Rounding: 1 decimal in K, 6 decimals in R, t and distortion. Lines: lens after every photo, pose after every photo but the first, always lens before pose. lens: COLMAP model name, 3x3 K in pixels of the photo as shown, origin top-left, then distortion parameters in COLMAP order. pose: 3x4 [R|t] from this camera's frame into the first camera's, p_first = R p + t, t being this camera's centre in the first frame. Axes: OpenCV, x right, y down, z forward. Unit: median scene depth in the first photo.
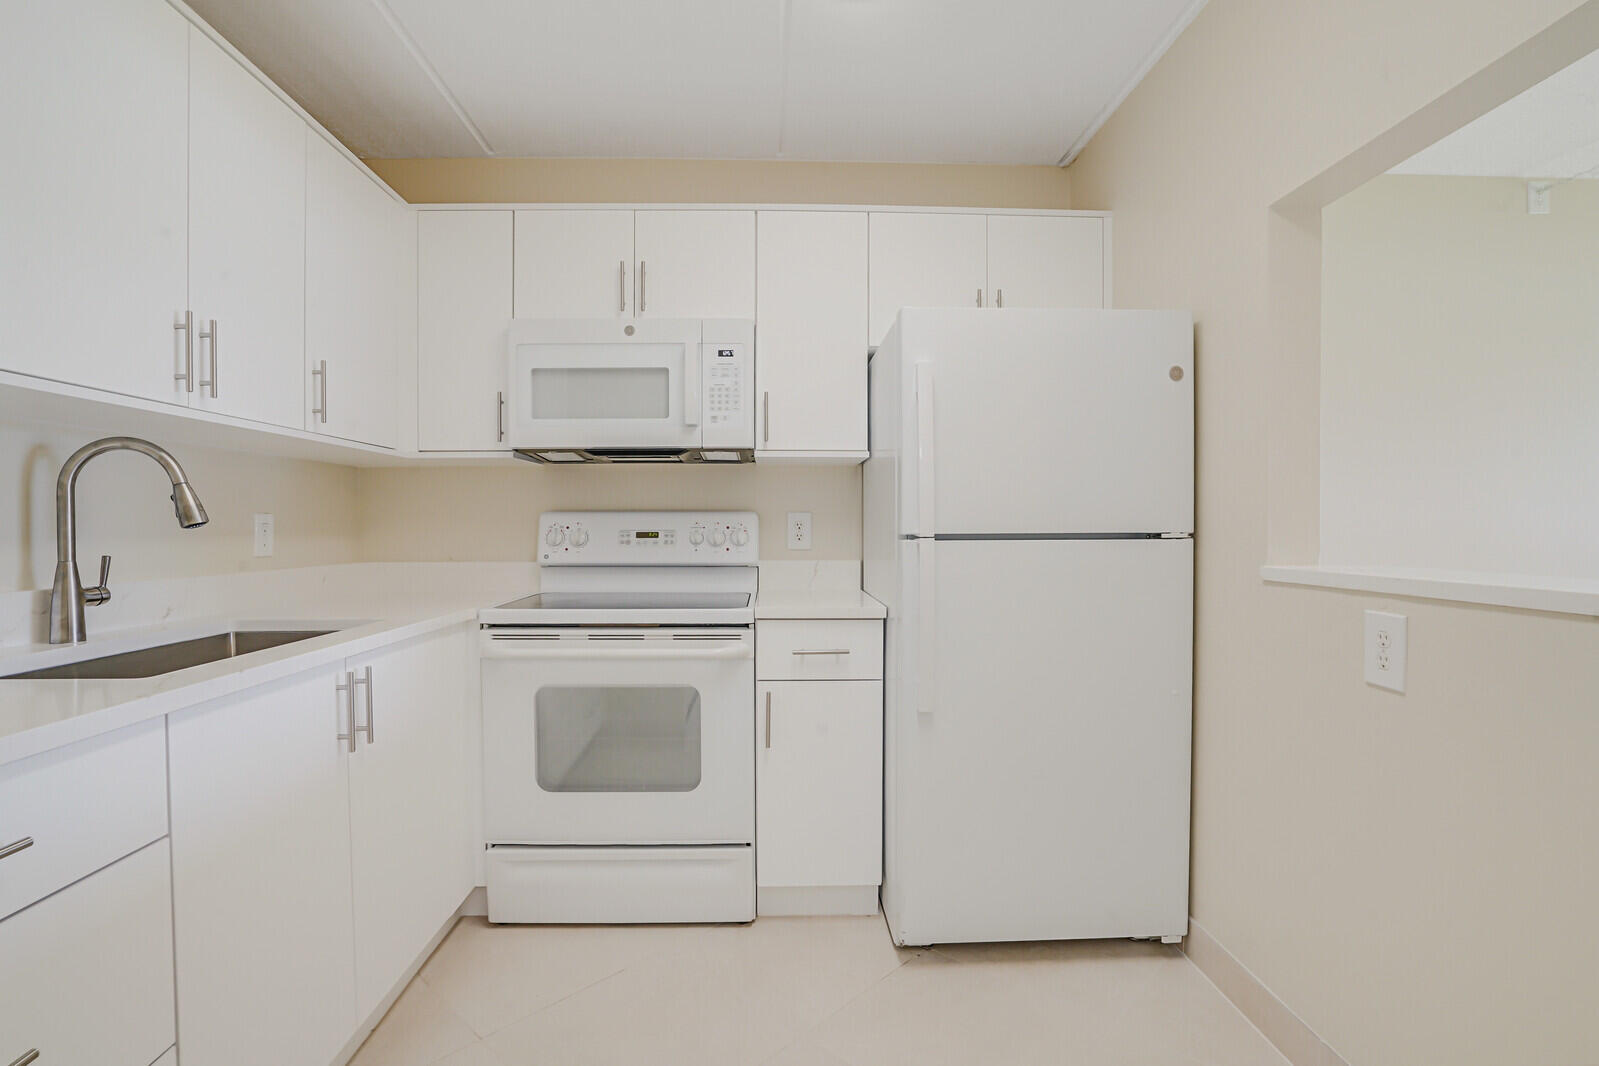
lens RADIAL K [[753.2, 0, 775.9], [0, 753.2, 539.2], [0, 0, 1]] dist [-0.019403, 0.000837]
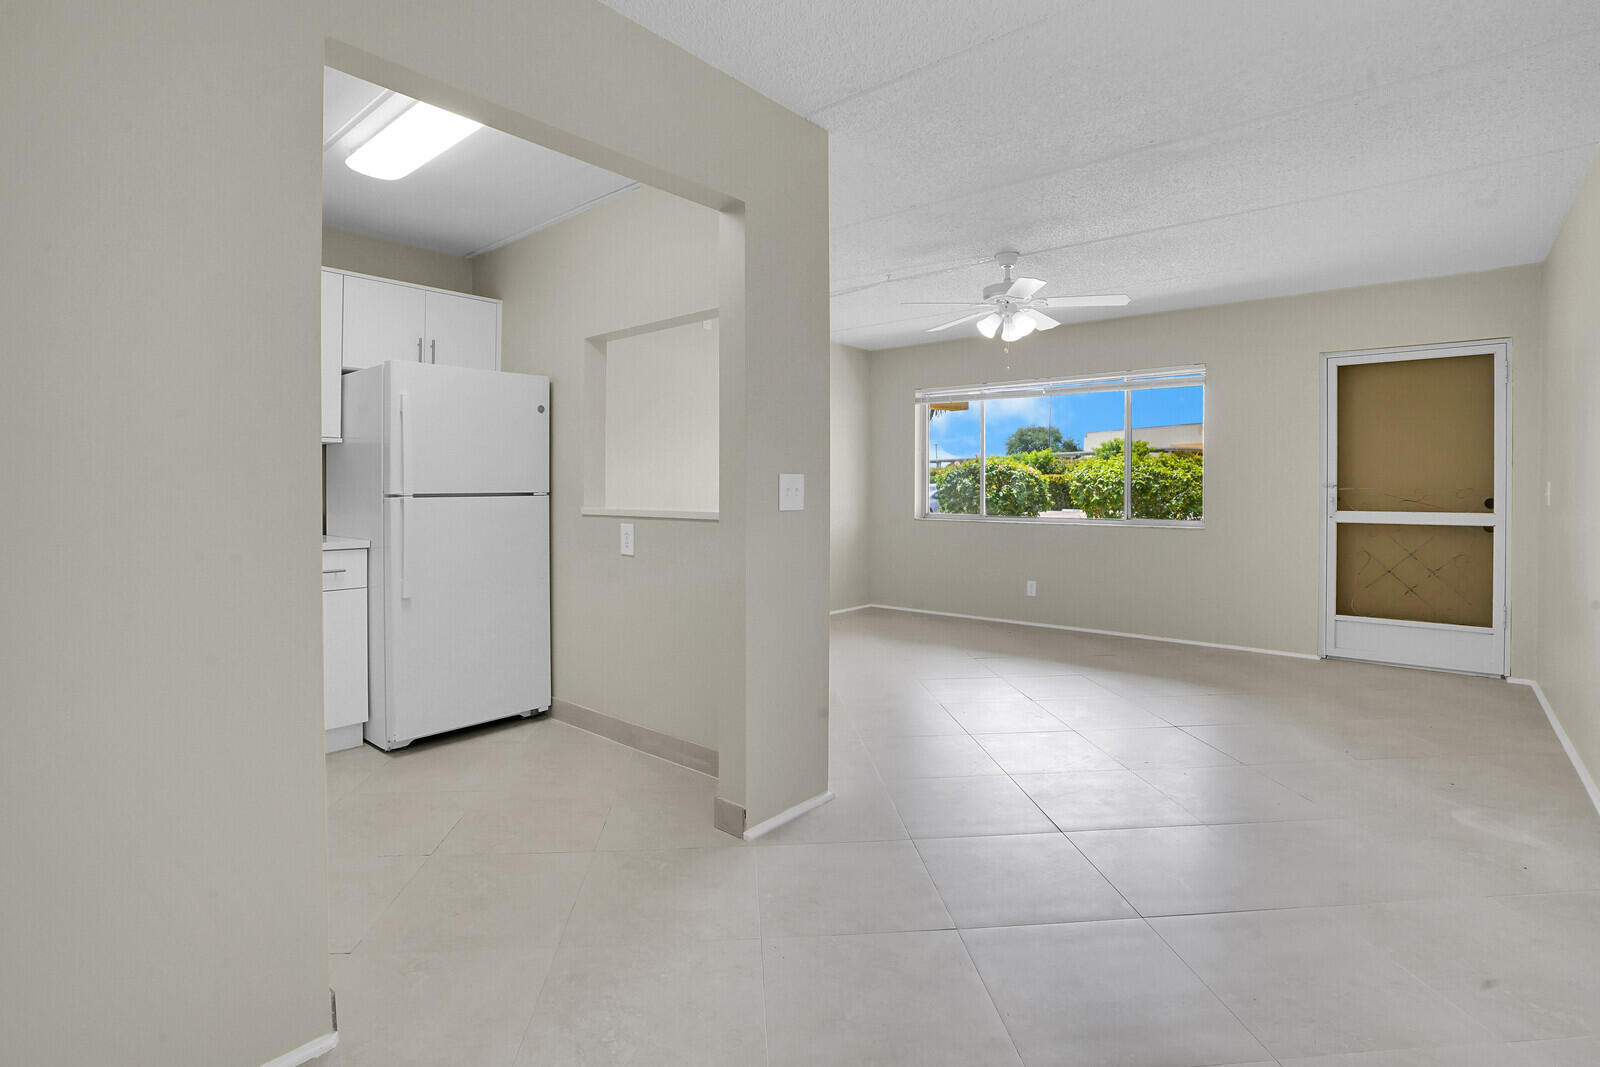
lens RADIAL K [[755.3, 0, 839.0], [0, 755.3, 493.1], [0, 0, 1]] dist [-0.000666, 0.000050]
pose [[0.624364, -0.006385, 0.781107, -0.425694], [0.011872, 0.999929, -0.001316, 0.003918], [-0.781043, 0.010095, 0.624395, -0.678453]]
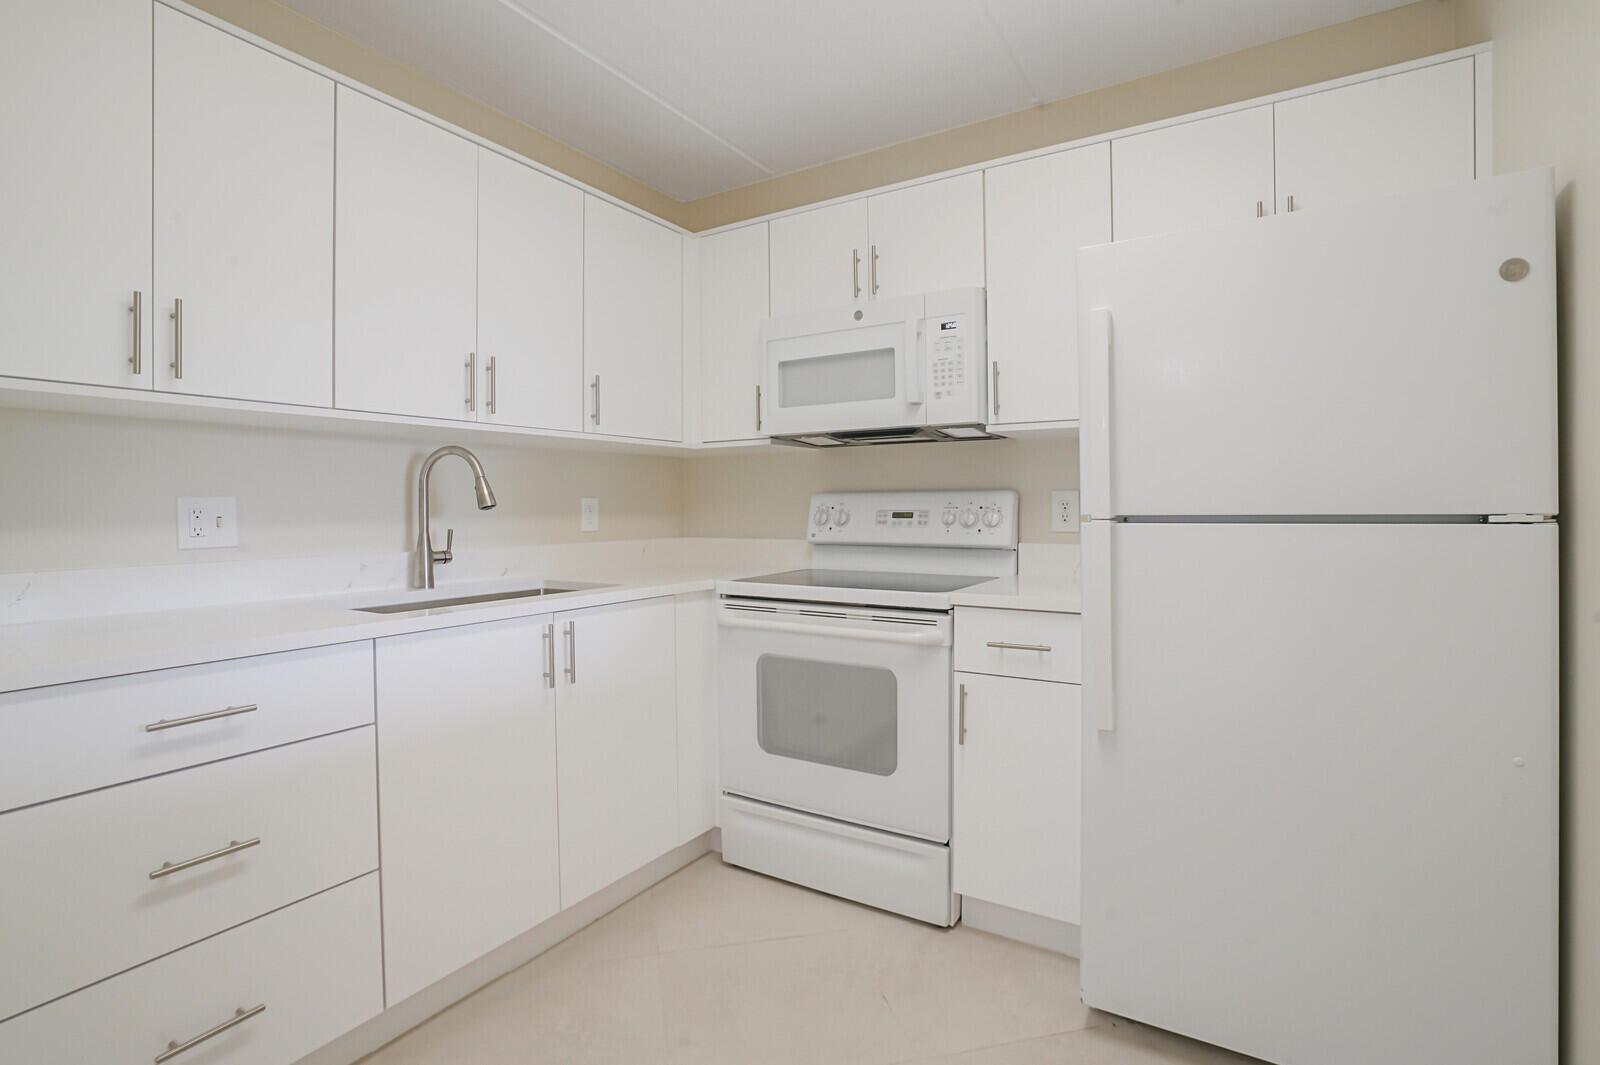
lens RADIAL K [[760.4, 0, 800.9], [0, 760.4, 506.8], [0, 0, 1]] dist [-0.027421, 0.016659]
pose [[0.845320, -0.003240, -0.534251, 0.294784], [-0.004821, 0.999895, -0.013691, -0.002700], [0.534239, 0.014149, 0.845215, 0.088767]]
